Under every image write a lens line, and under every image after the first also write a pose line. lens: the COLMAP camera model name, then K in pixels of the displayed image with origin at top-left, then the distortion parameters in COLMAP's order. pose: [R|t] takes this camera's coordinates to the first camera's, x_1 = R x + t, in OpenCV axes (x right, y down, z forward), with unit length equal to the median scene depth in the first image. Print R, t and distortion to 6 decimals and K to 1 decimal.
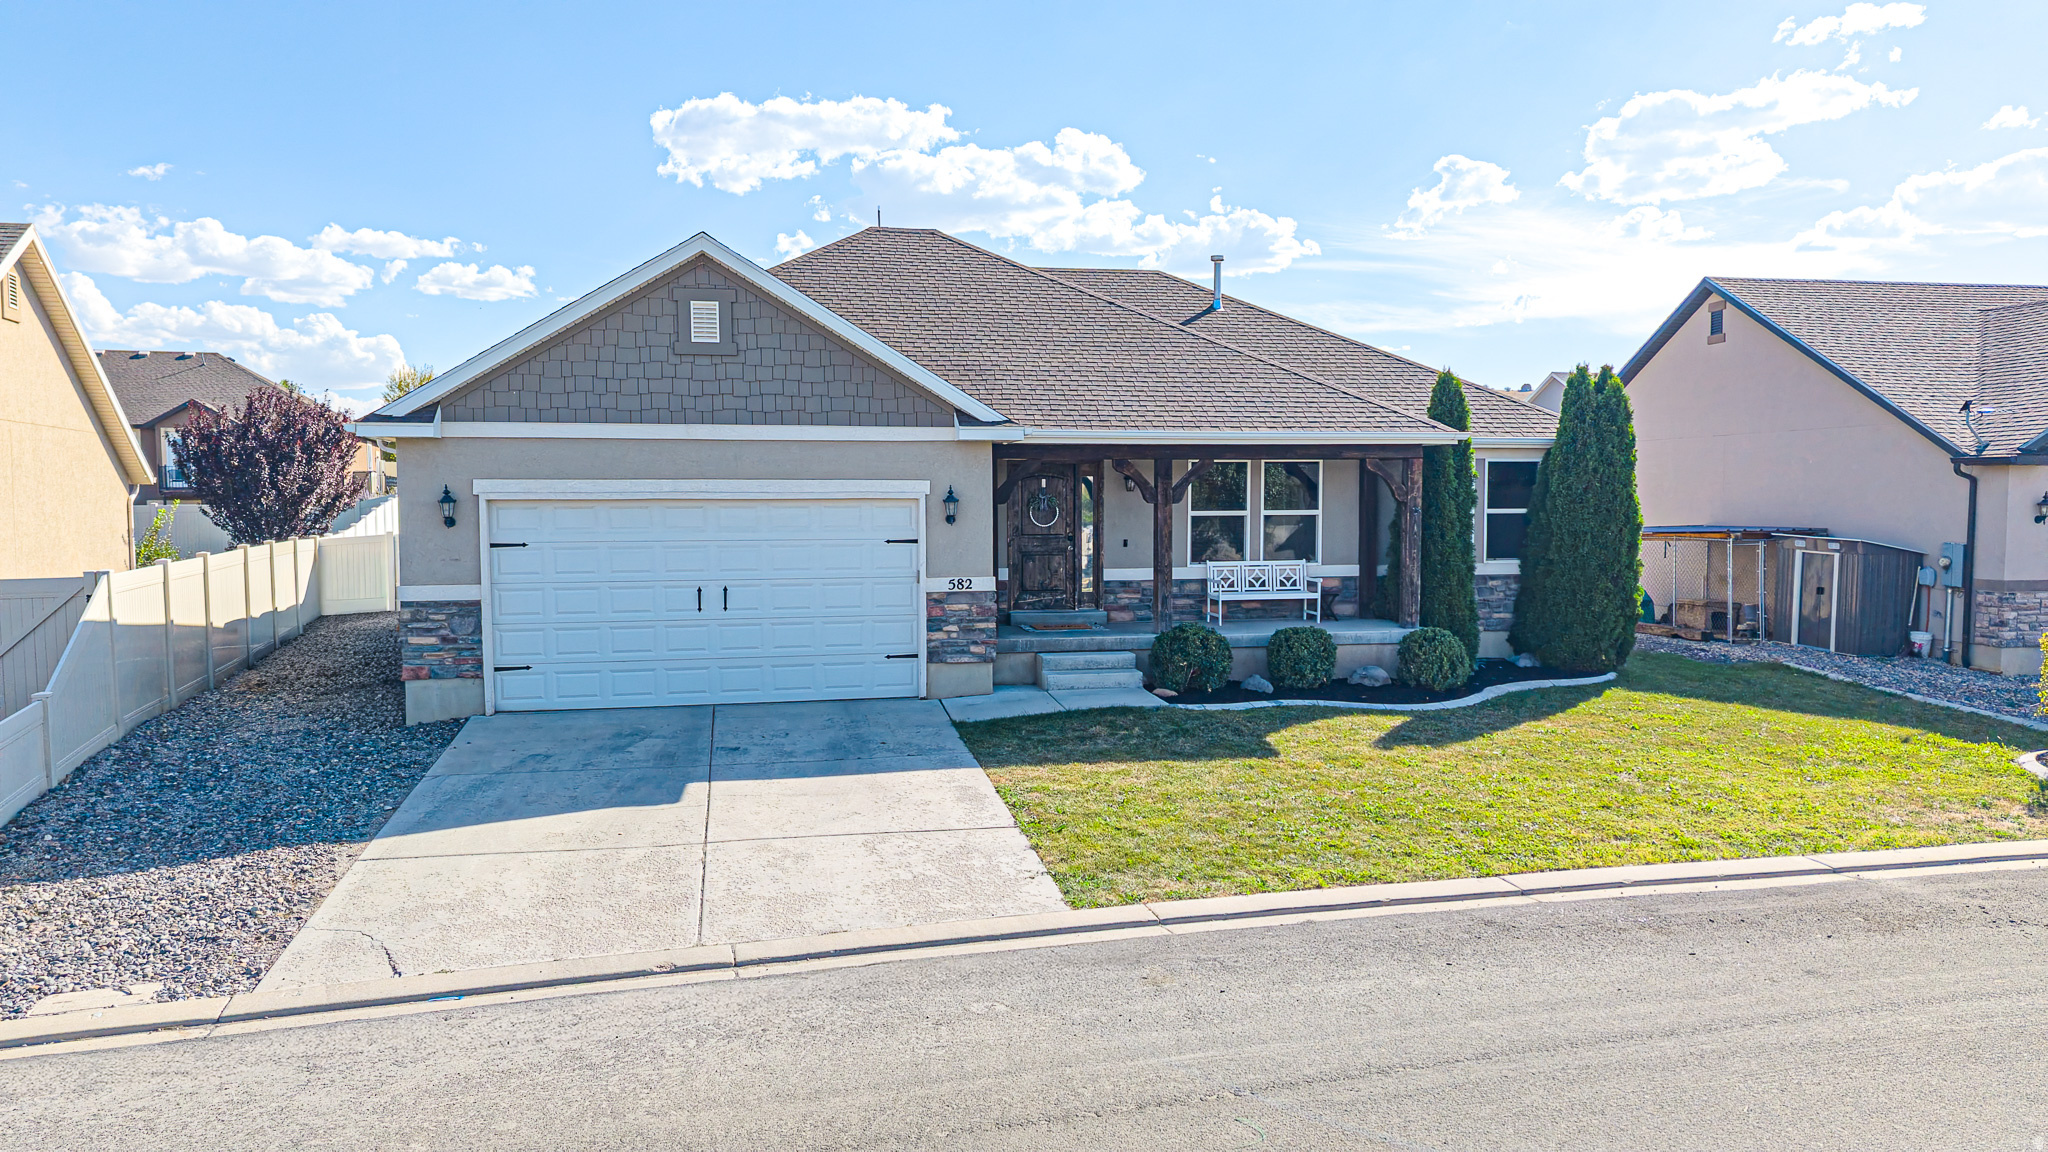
lens RADIAL K [[1393.2, 0, 1027.0], [0, 1393.2, 588.2], [0, 0, 1]] dist [0.041756, -0.061173]
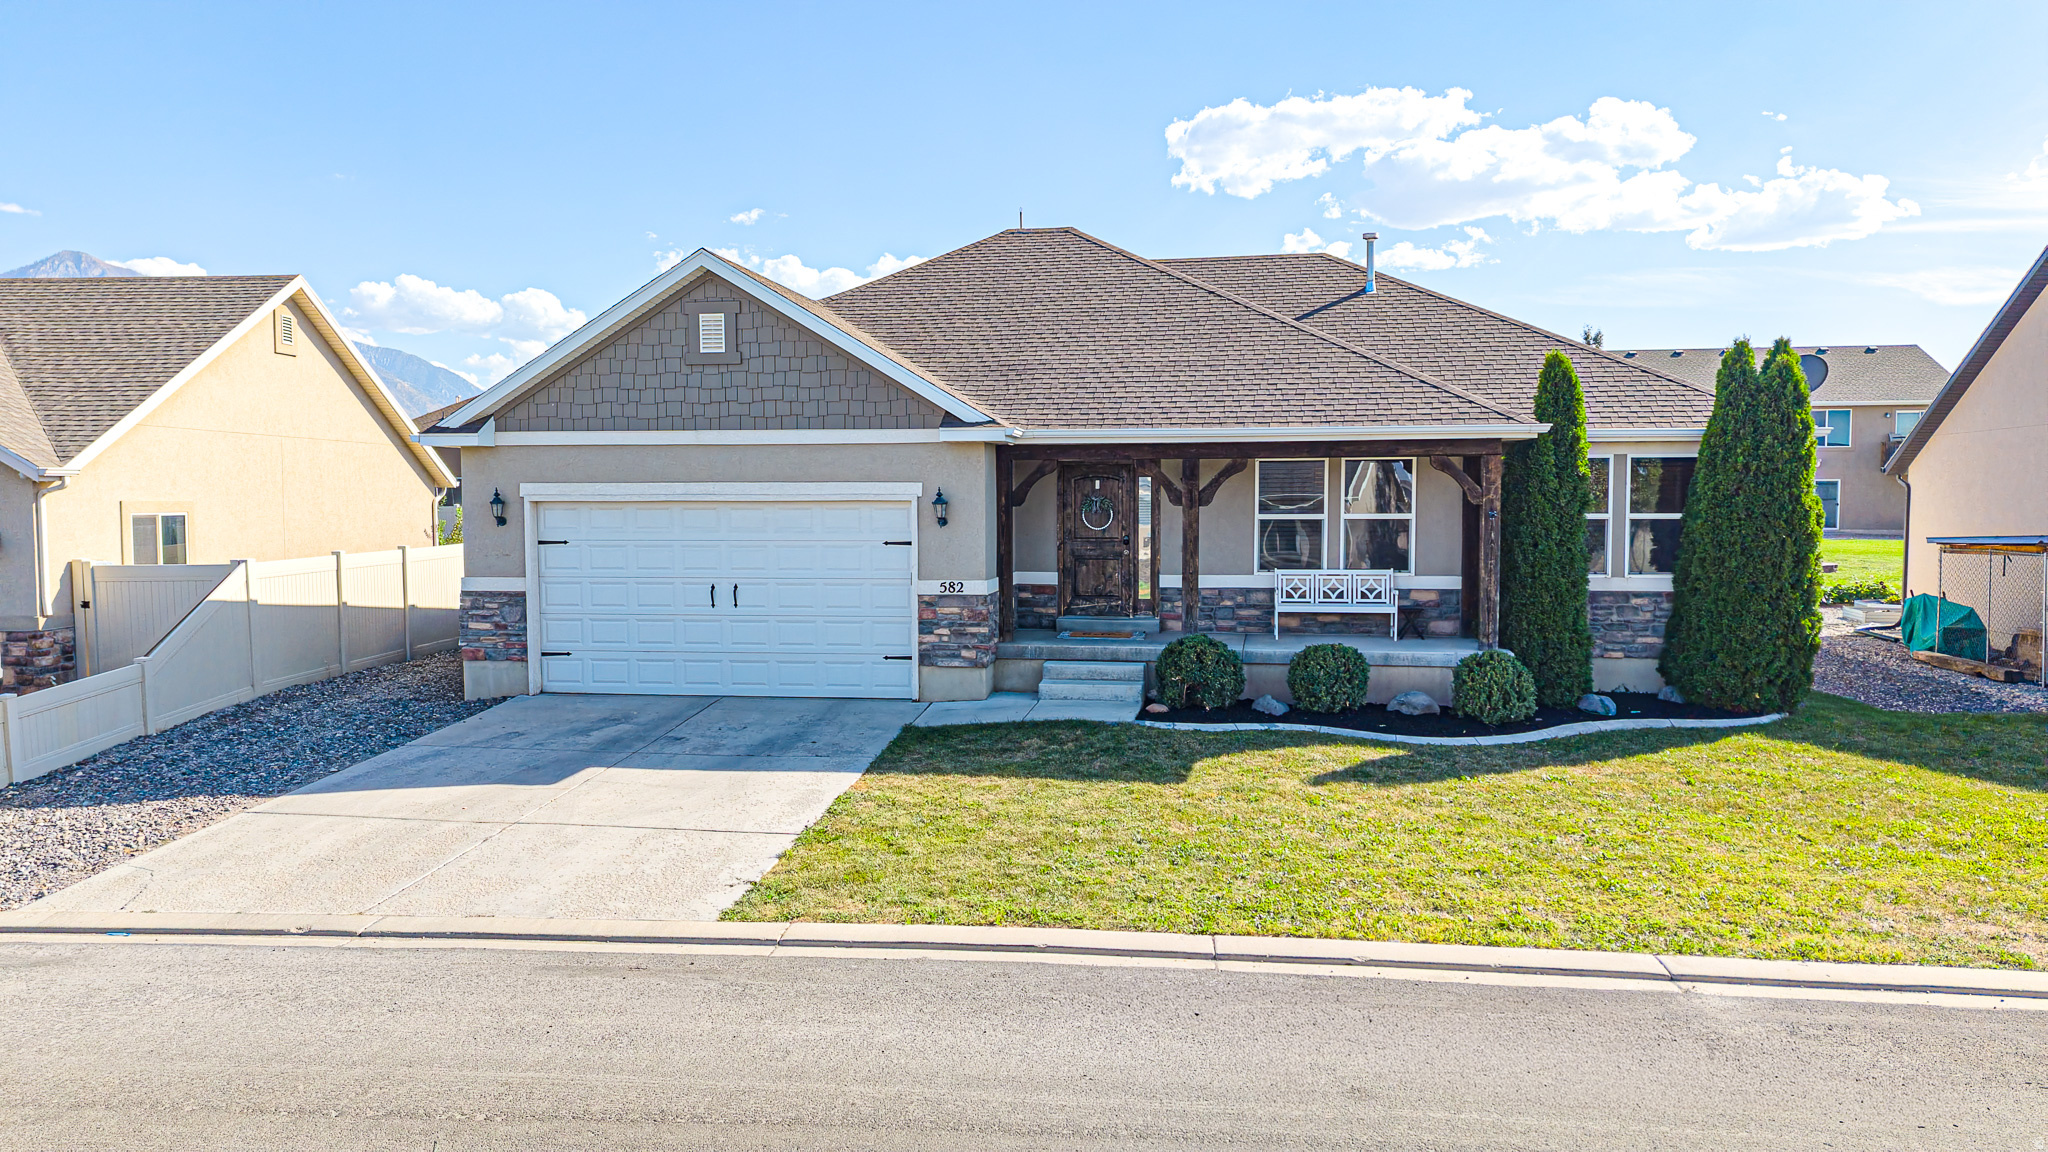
lens RADIAL K [[1395.9, 0, 1024.0], [0, 1395.9, 576.0], [0, 0, 1]] dist [0.042837, -0.065521]
pose [[0.933754, 0.020374, -0.357335, 0.333198], [-0.023809, 0.999703, -0.005214, -0.006547], [0.357123, 0.013377, 0.933962, 0.088291]]
